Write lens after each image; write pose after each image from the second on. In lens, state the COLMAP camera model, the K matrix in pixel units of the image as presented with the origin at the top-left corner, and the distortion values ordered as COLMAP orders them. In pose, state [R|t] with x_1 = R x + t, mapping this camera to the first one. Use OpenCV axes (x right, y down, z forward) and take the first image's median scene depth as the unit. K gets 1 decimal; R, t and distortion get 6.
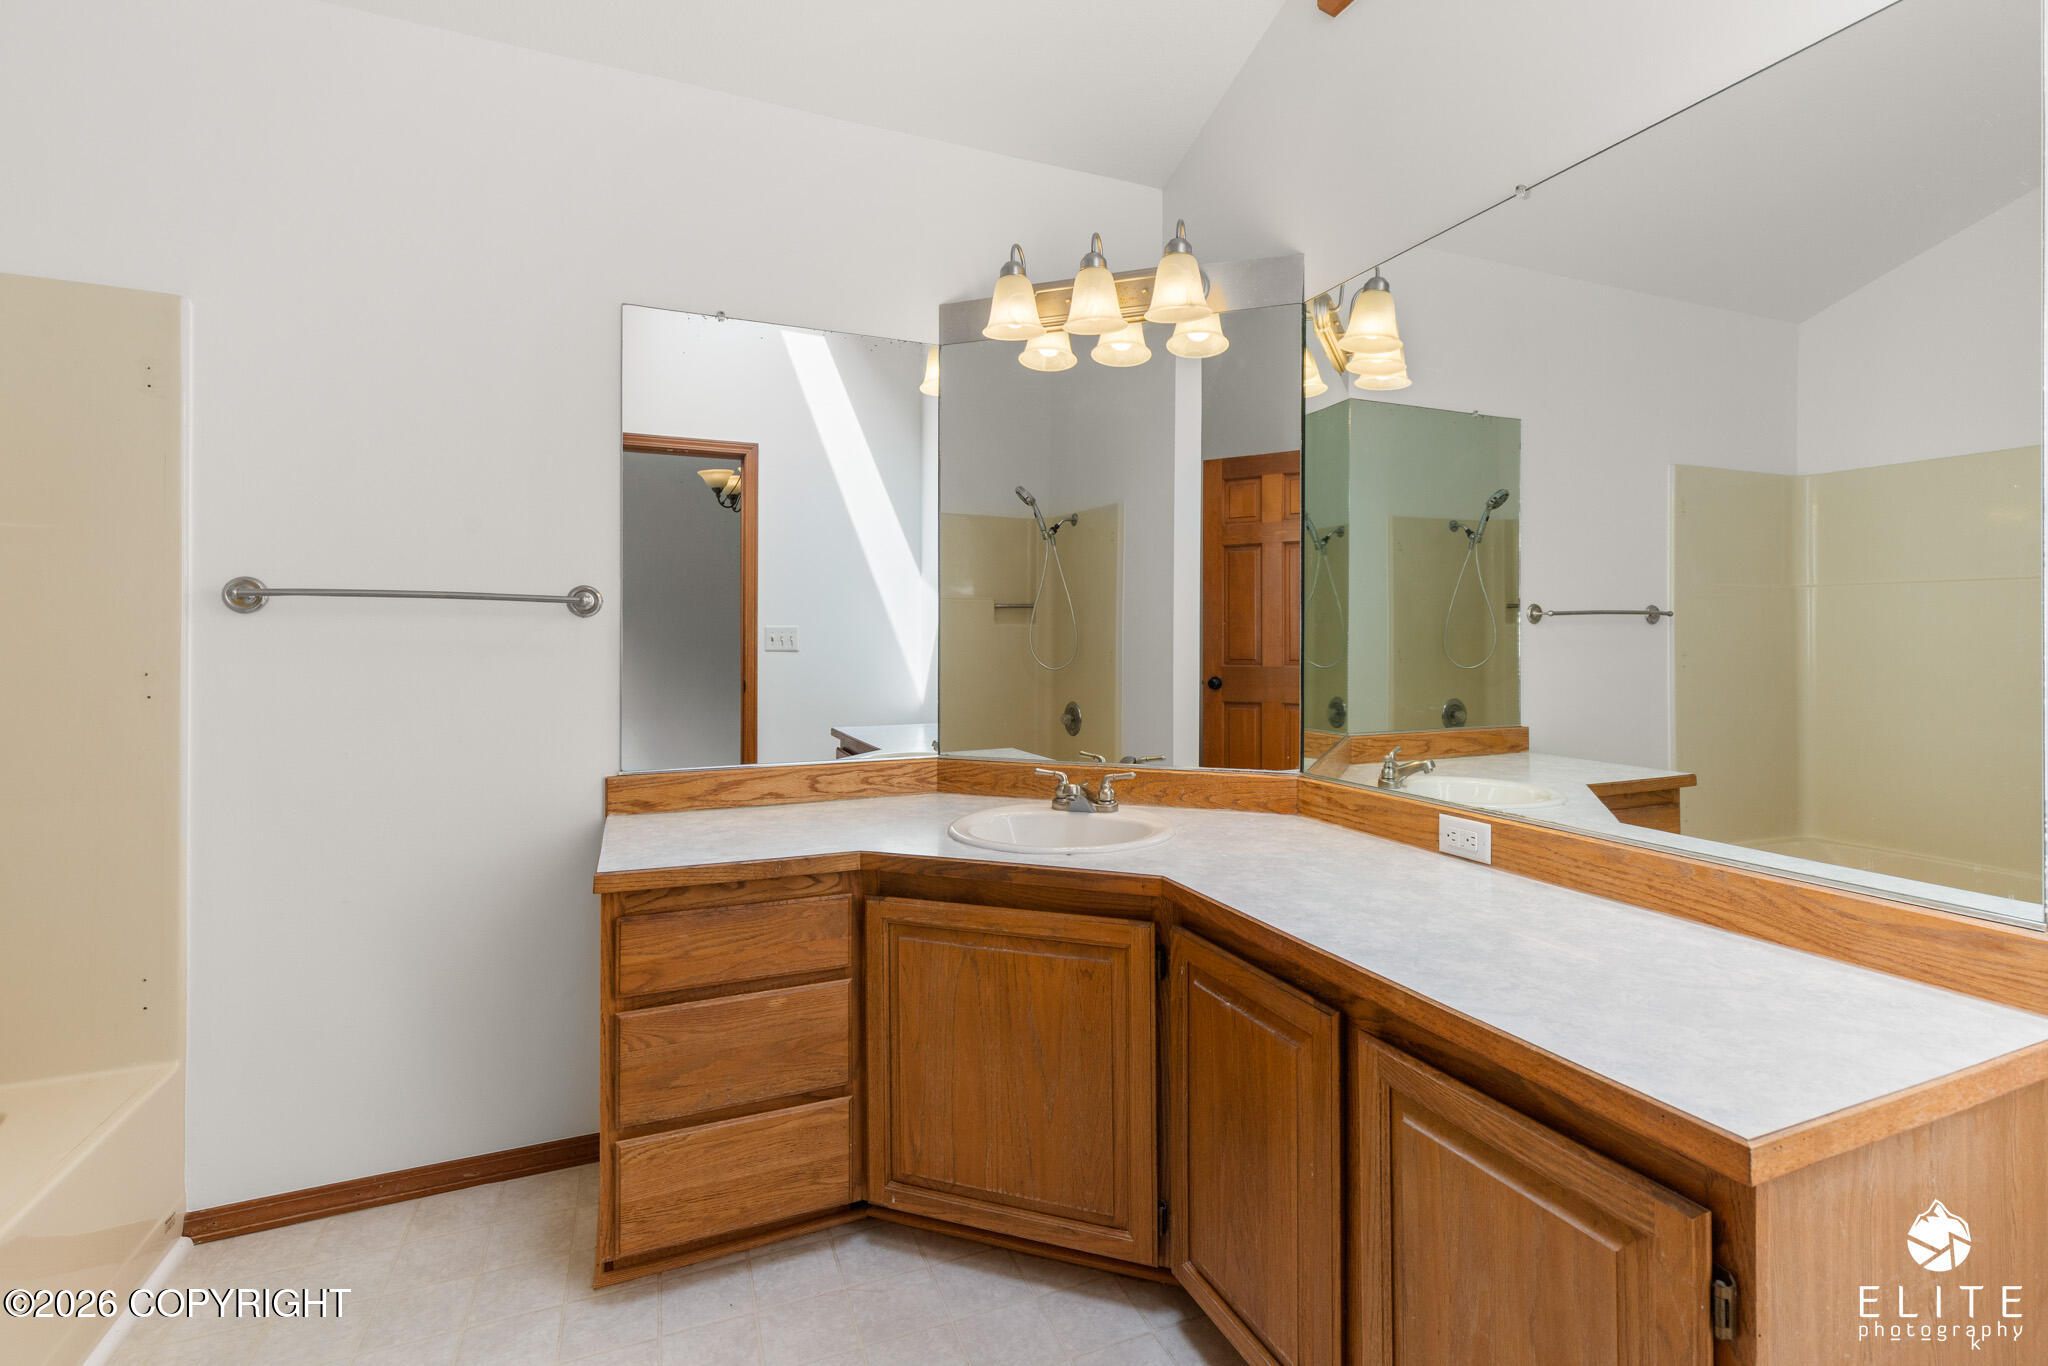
lens RADIAL K [[944.0, 0, 1035.4], [0, 944.0, 669.6], [0, 0, 1]] dist [0.002839, -0.000086]
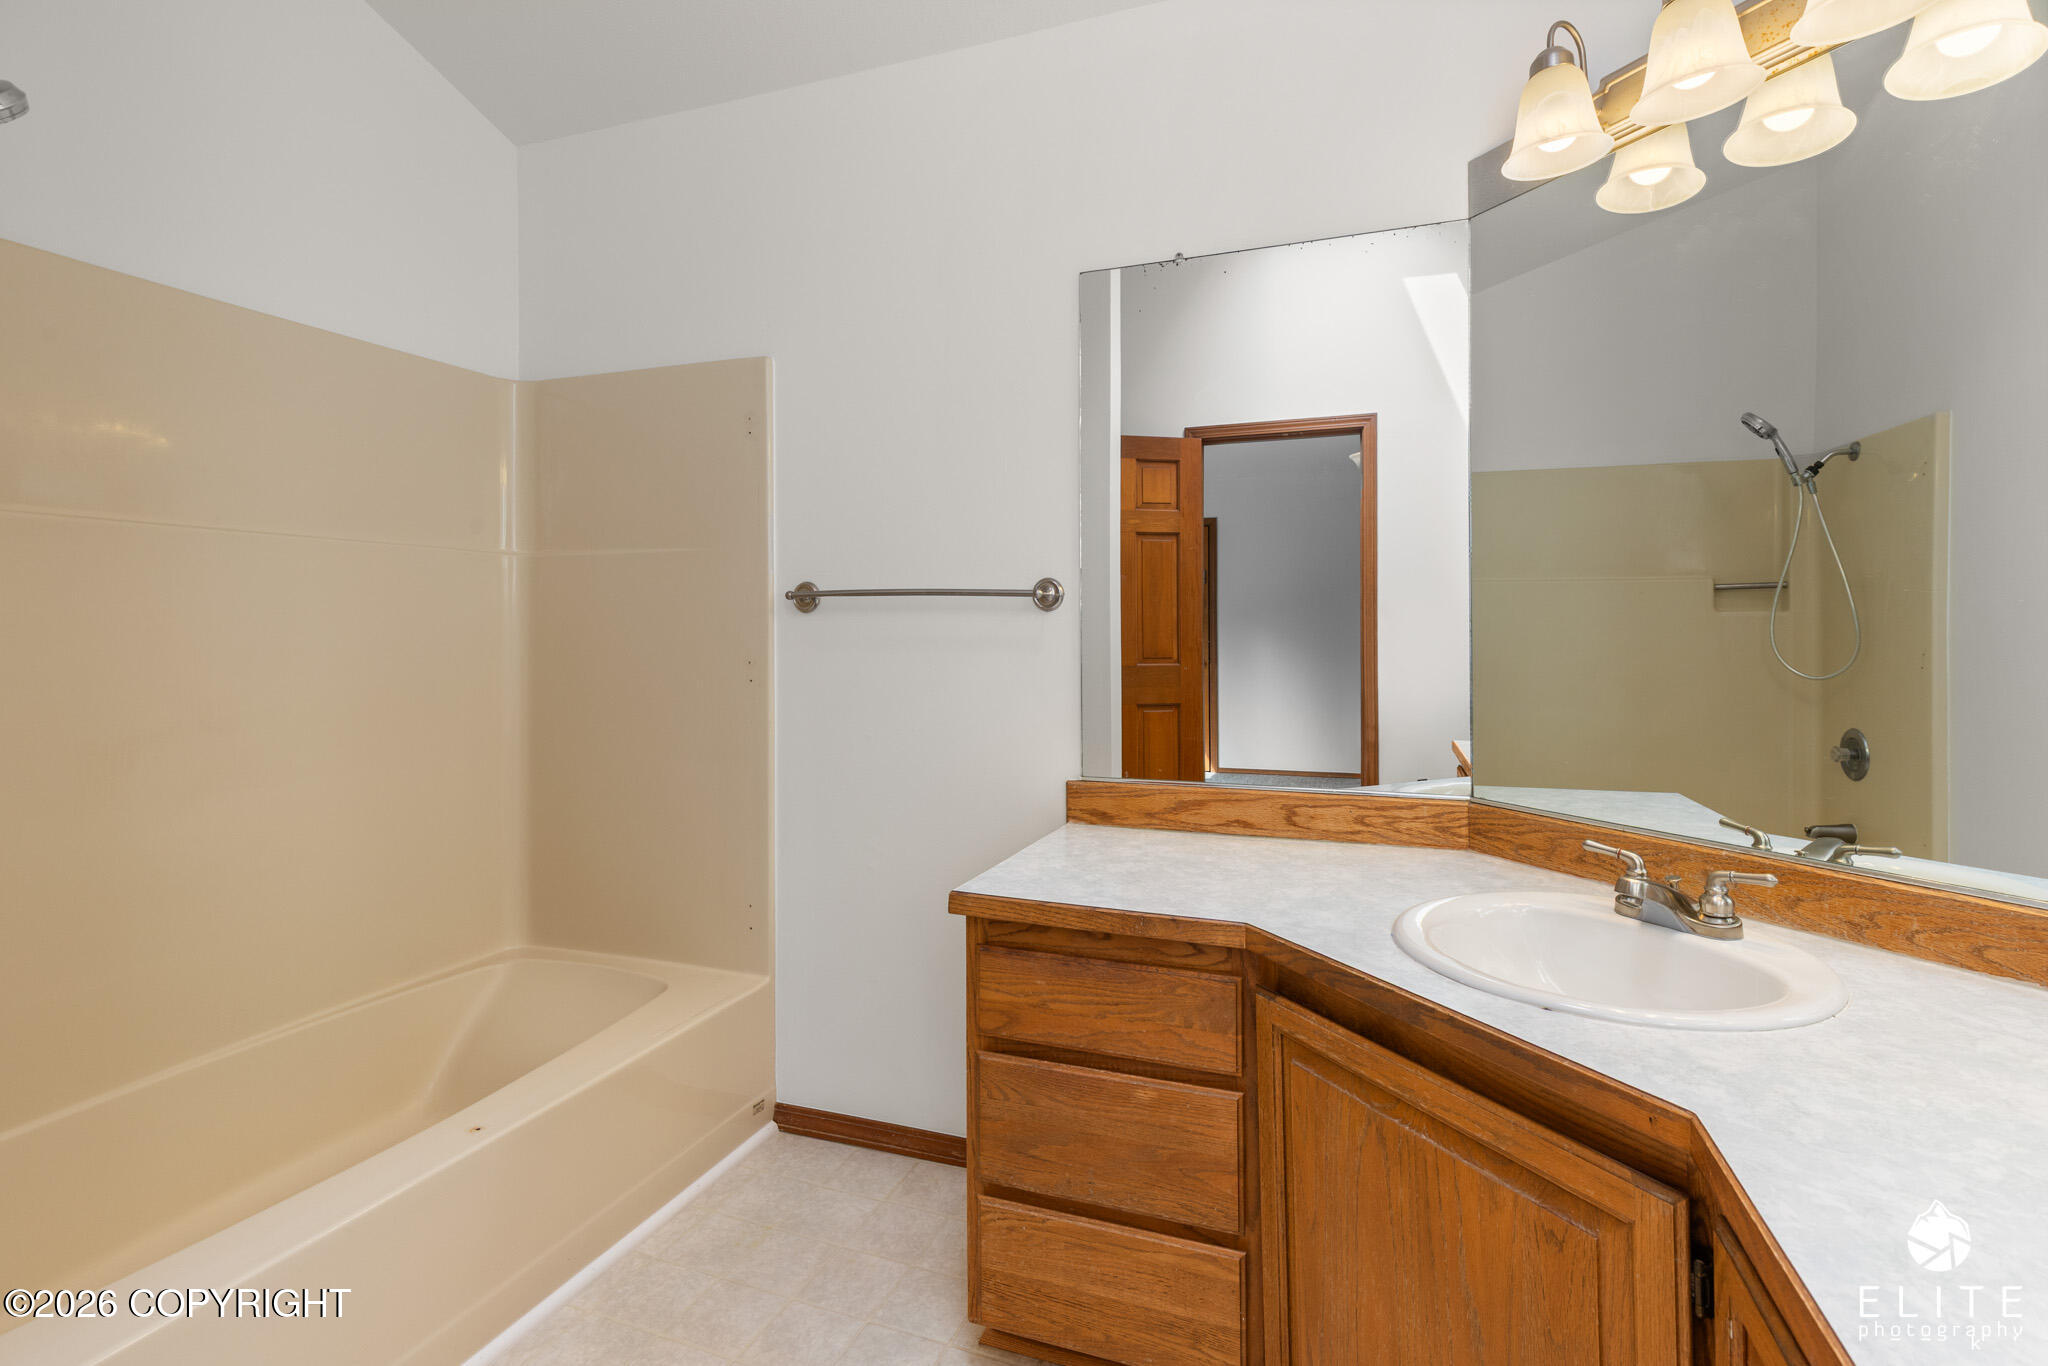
lens RADIAL K [[942.9, 0, 1027.9], [0, 942.9, 642.9], [0, 0, 1]] dist [0.002386, -0.000914]
pose [[0.729182, 0.005930, -0.684294, 0.184603], [-0.021301, 0.999675, -0.014036, -0.010662], [0.683988, 0.024811, 0.729071, 0.338942]]
